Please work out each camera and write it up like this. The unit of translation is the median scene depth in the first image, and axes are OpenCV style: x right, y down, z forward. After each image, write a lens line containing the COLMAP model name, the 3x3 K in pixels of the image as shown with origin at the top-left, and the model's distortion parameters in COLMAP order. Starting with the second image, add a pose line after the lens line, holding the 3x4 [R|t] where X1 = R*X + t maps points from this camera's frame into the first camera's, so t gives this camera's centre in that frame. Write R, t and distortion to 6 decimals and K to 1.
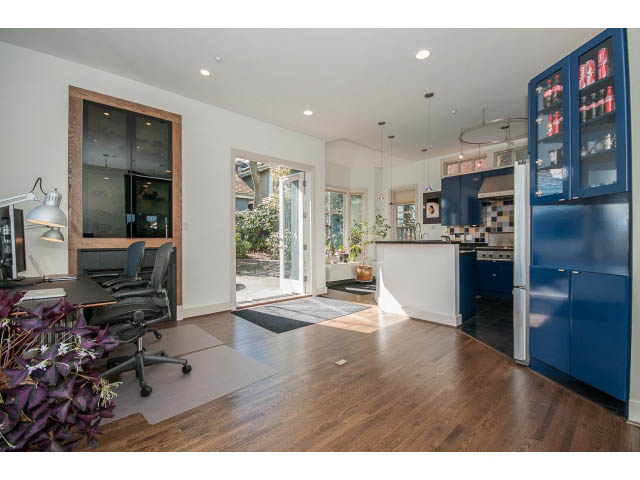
lens RADIAL K [[294.5, 0, 333.2], [0, 294.5, 240.0], [0, 0, 1]] dist [0.001253, 0.000215]
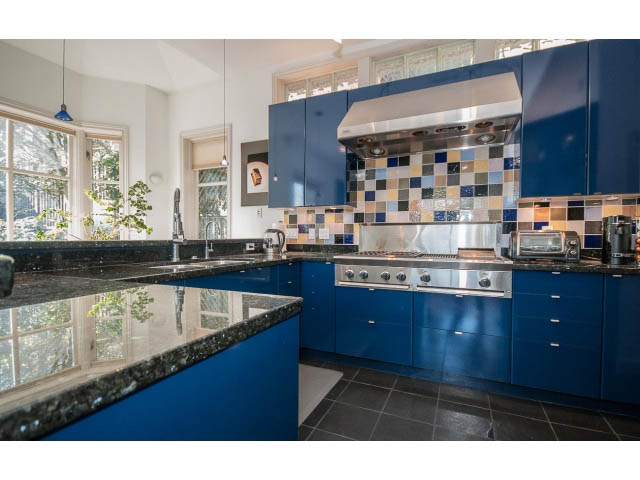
lens RADIAL K [[311.4, 0, 320.6], [0, 311.4, 246.7], [0, 0, 1]] dist [-0.003247, -0.000328]
pose [[0.934203, -0.002254, 0.356734, 0.283127], [-0.005889, 0.999746, 0.021739, 0.001776], [-0.356692, -0.022409, 0.933953, 0.542176]]
